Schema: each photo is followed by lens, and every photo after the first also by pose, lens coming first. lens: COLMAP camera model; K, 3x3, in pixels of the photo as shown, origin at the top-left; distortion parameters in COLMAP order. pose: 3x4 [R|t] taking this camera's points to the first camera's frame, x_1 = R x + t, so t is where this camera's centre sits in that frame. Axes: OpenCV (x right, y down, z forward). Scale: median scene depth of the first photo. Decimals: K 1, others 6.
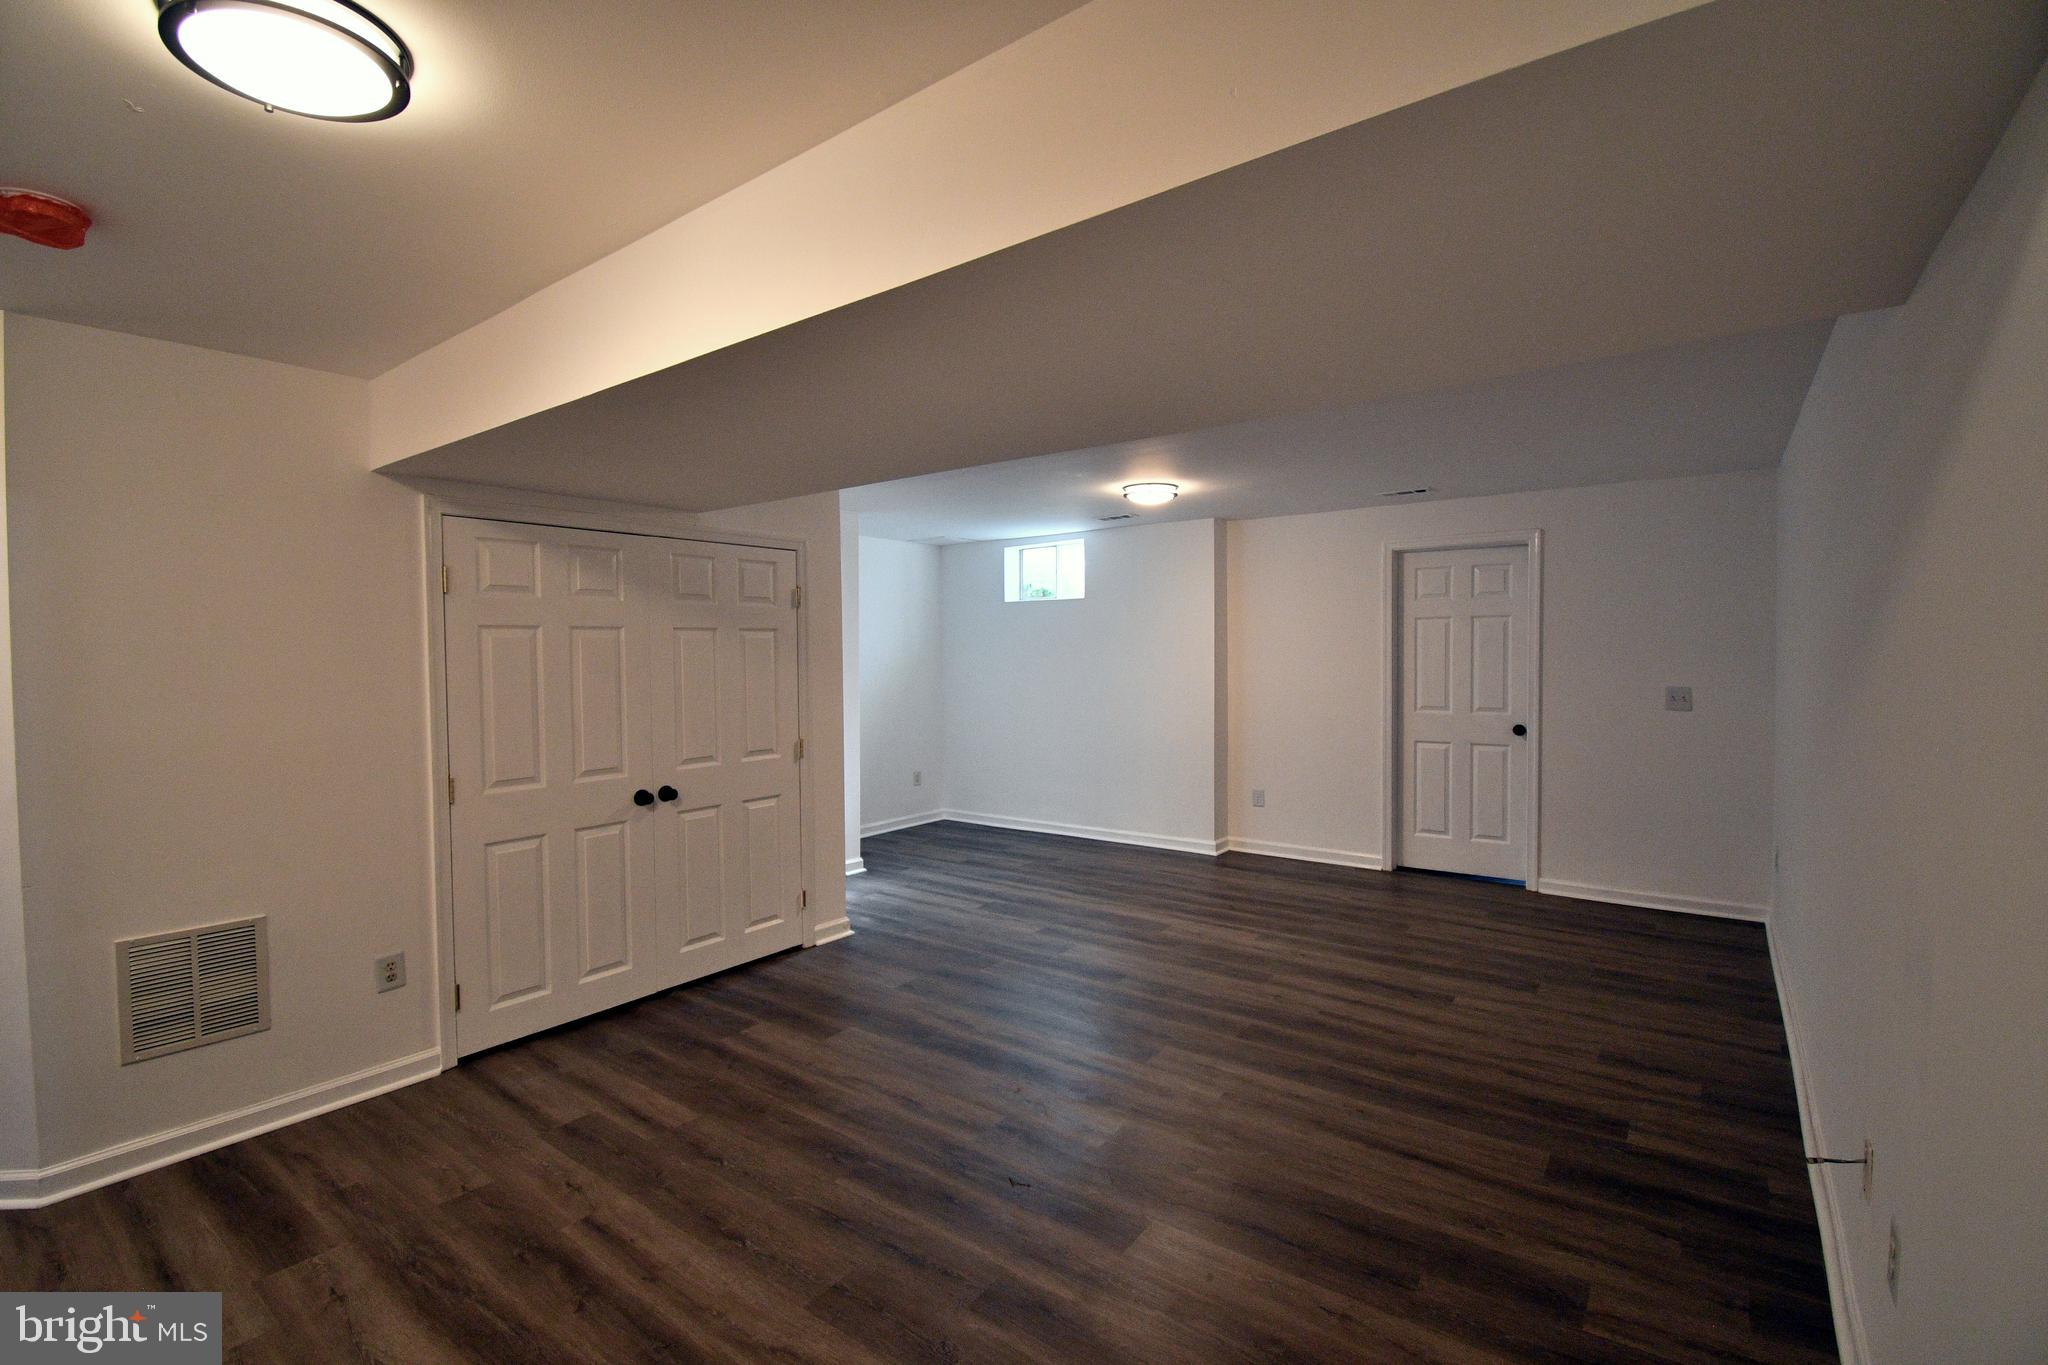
lens RADIAL K [[902.8, 0, 1021.6], [0, 902.8, 676.1], [0, 0, 1]] dist [-0.018270, -0.003521]
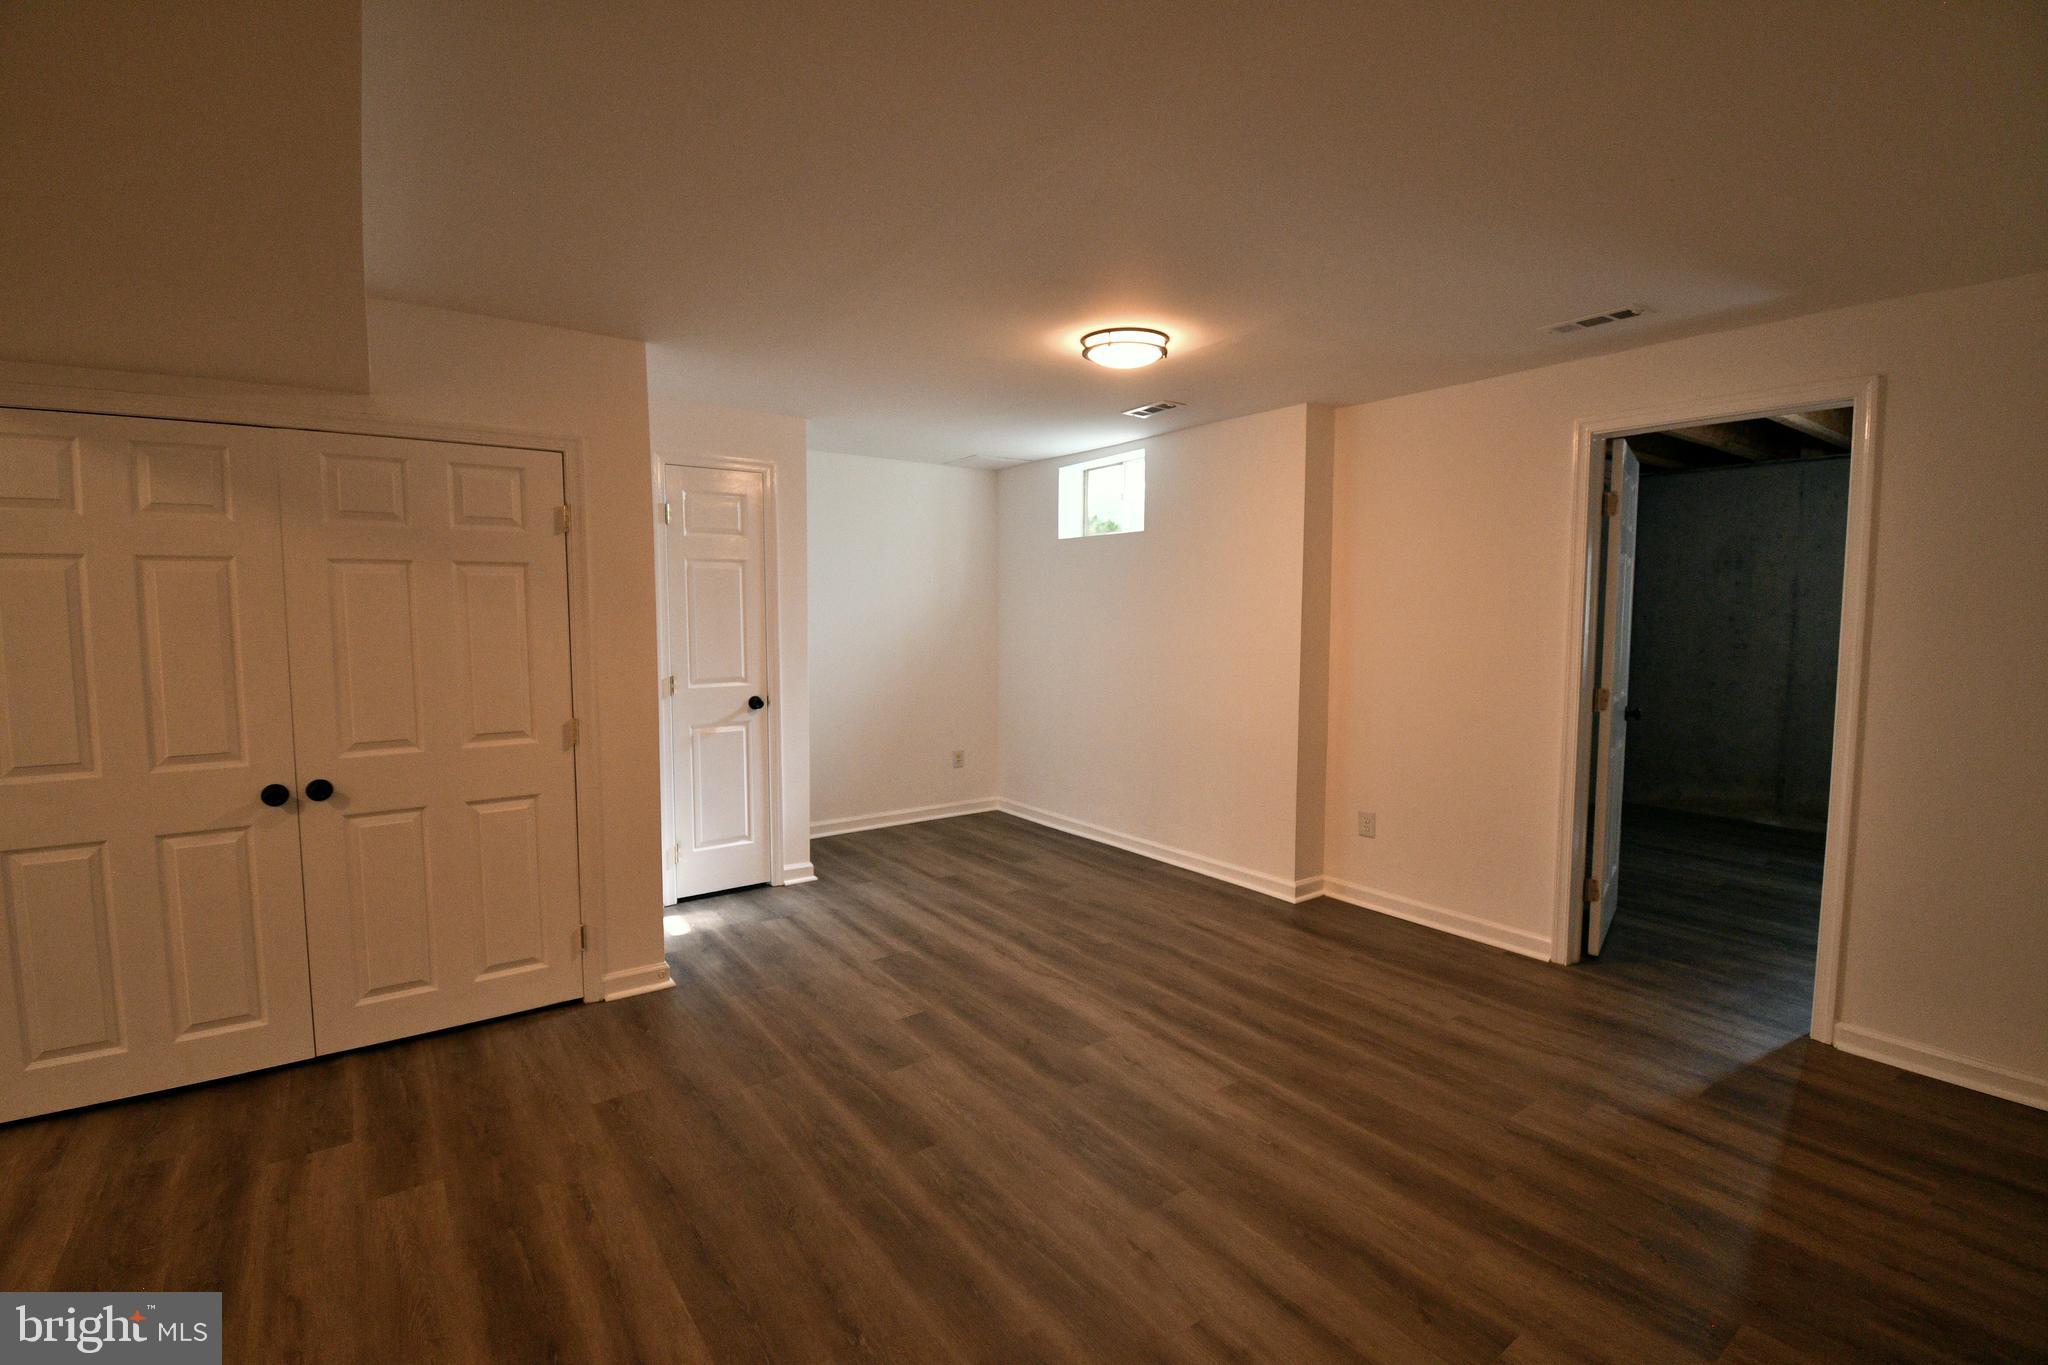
lens RADIAL K [[902.8, 0, 1028.2], [0, 902.8, 681.0], [0, 0, 1]] dist [-0.018270, -0.003521]
pose [[0.957402, 0.035406, -0.286580, 0.287045], [-0.019790, 0.998166, 0.057208, -0.007225], [0.288080, -0.049100, 0.956347, 0.398002]]
